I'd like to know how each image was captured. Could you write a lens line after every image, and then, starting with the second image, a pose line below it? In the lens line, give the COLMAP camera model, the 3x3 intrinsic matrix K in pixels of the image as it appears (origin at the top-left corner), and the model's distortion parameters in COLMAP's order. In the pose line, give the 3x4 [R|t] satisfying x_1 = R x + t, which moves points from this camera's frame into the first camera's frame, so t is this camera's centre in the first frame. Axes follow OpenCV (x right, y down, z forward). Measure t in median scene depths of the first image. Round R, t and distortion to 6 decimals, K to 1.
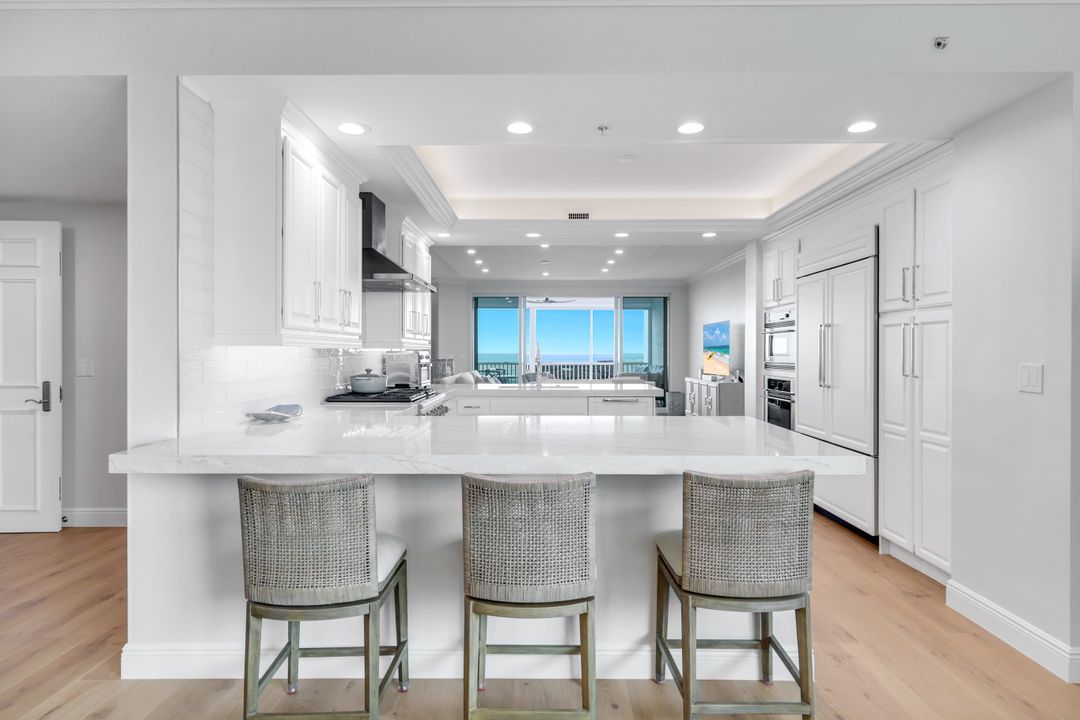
lens RADIAL K [[612.3, 0, 540.0], [0, 612.3, 360.0], [0, 0, 1]] dist [-0.000954, -0.000408]
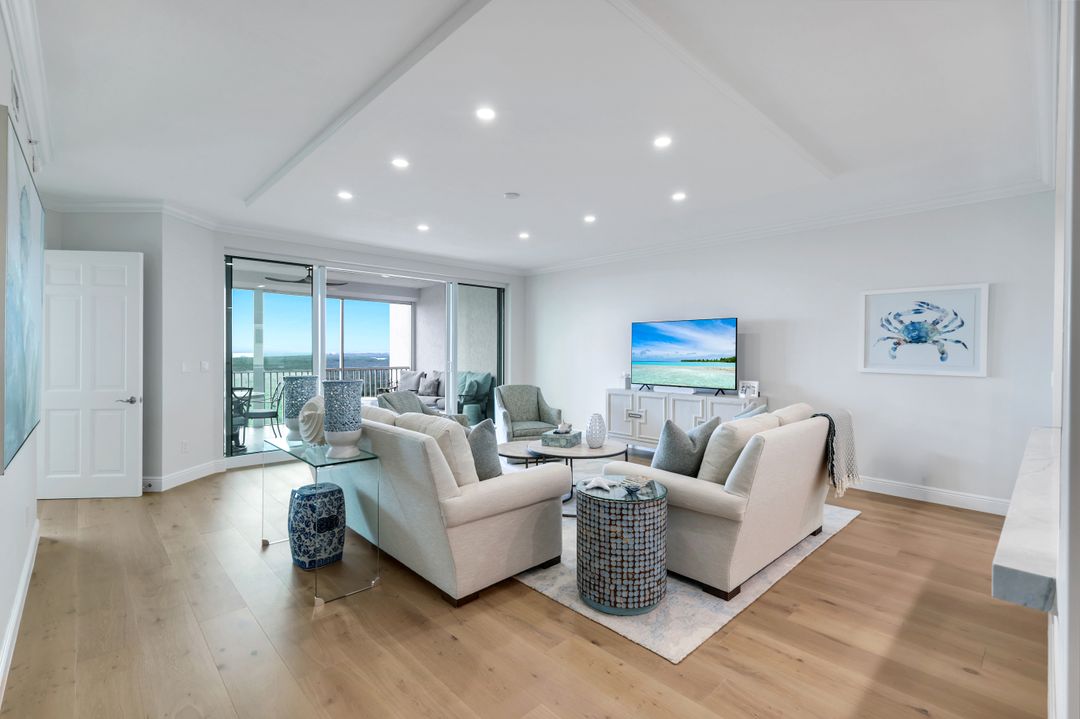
lens RADIAL K [[479.8, 0, 539.7], [0, 479.8, 355.4], [0, 0, 1]] dist [0.006678, -0.000194]
pose [[0.718366, -0.002649, 0.695661, -0.578038], [0.005699, 0.999982, -0.002077, -0.031020], [-0.695642, 0.005456, 0.718368, 1.408519]]
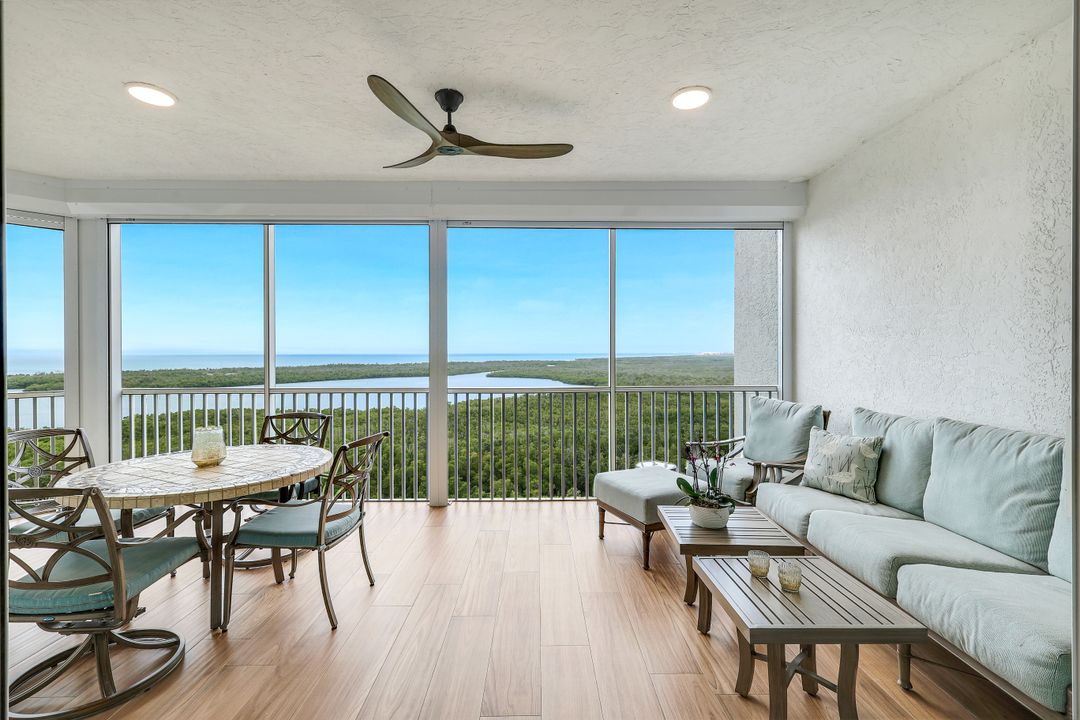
lens RADIAL K [[479.8, 0, 539.7], [0, 479.8, 355.9], [0, 0, 1]] dist [0.006678, -0.000194]
pose [[0.999820, -0.001994, 0.018880, 0.134906], [0.002305, 0.999862, -0.016451, -0.032275], [-0.018844, 0.016491, 0.999686, 2.646044]]
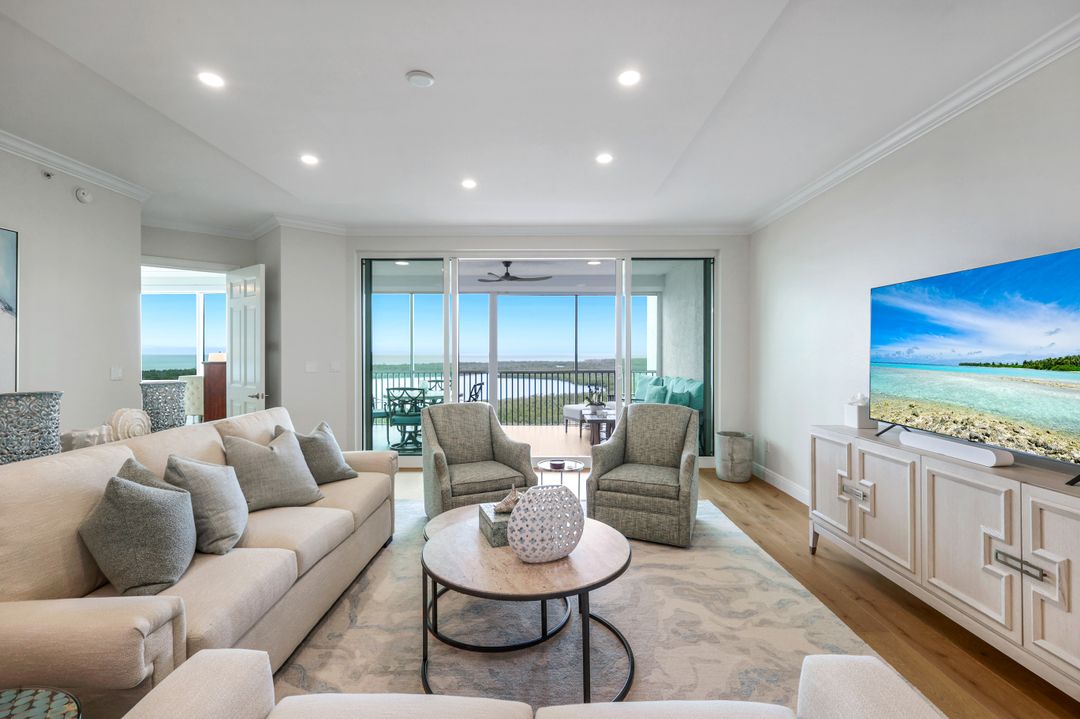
lens RADIAL K [[485.4, 0, 538.7], [0, 485.4, 354.1], [0, 0, 1]] dist [0.003659, 0.000121]
pose [[0.999998, -0.001160, -0.001462, 0.145998], [0.001145, 0.999950, -0.009967, -0.031584], [0.001474, 0.009966, 0.999949, 1.573031]]
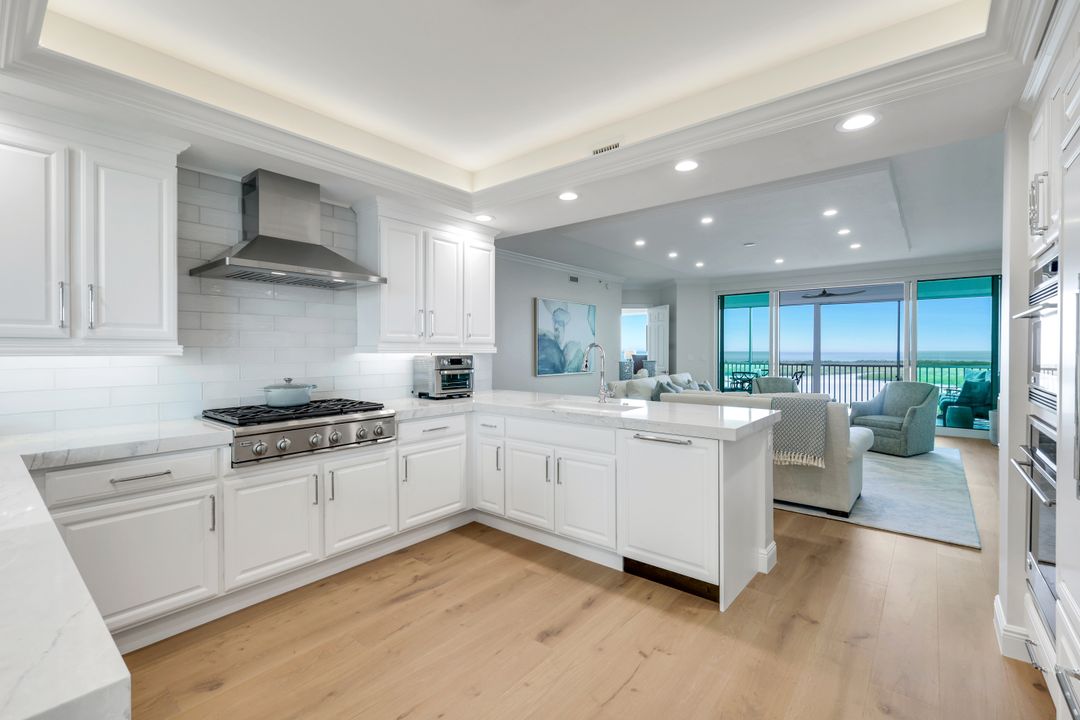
lens RADIAL K [[472.9, 0, 539.3], [0, 472.9, 356.7], [0, 0, 1]] dist [0.003164, 0.000094]
pose [[0.774961, 0.007527, -0.631965, 0.404006], [-0.006706, 0.999971, 0.003687, -0.019665], [0.631974, 0.001381, 0.774988, 0.684499]]
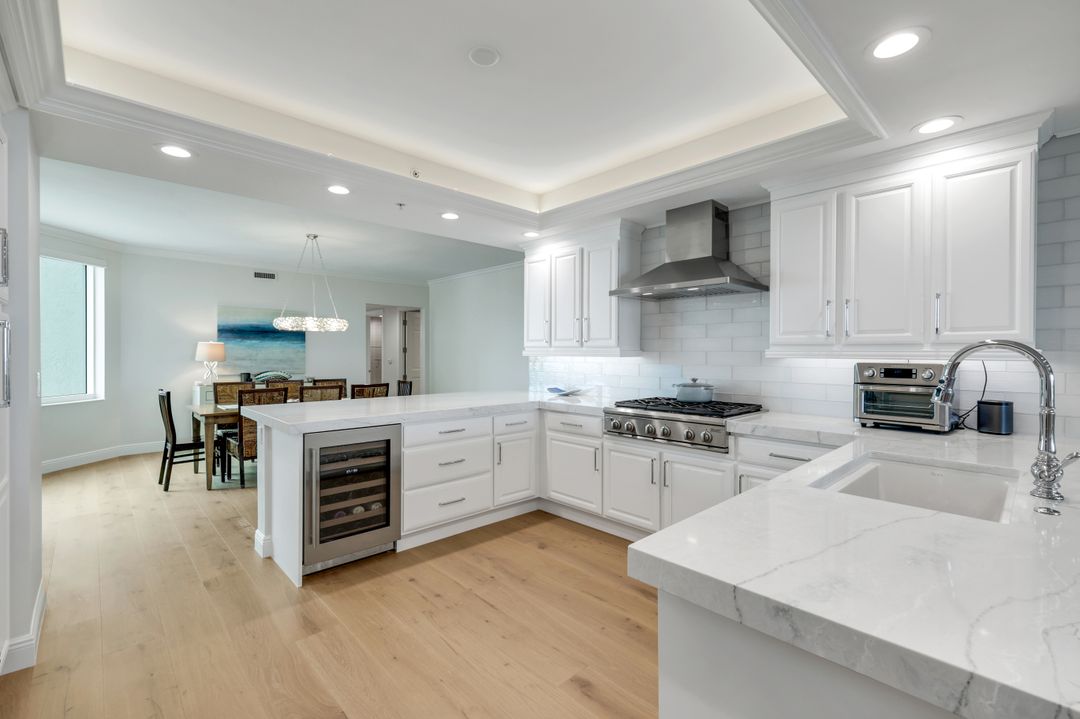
lens RADIAL K [[479.8, 0, 539.7], [0, 479.8, 355.4], [0, 0, 1]] dist [0.006678, -0.000194]
pose [[-0.723606, 0.002218, -0.690210, 0.427696], [-0.011416, 0.999820, 0.015181, -0.030442], [0.690119, 0.018864, -0.723450, 1.349174]]
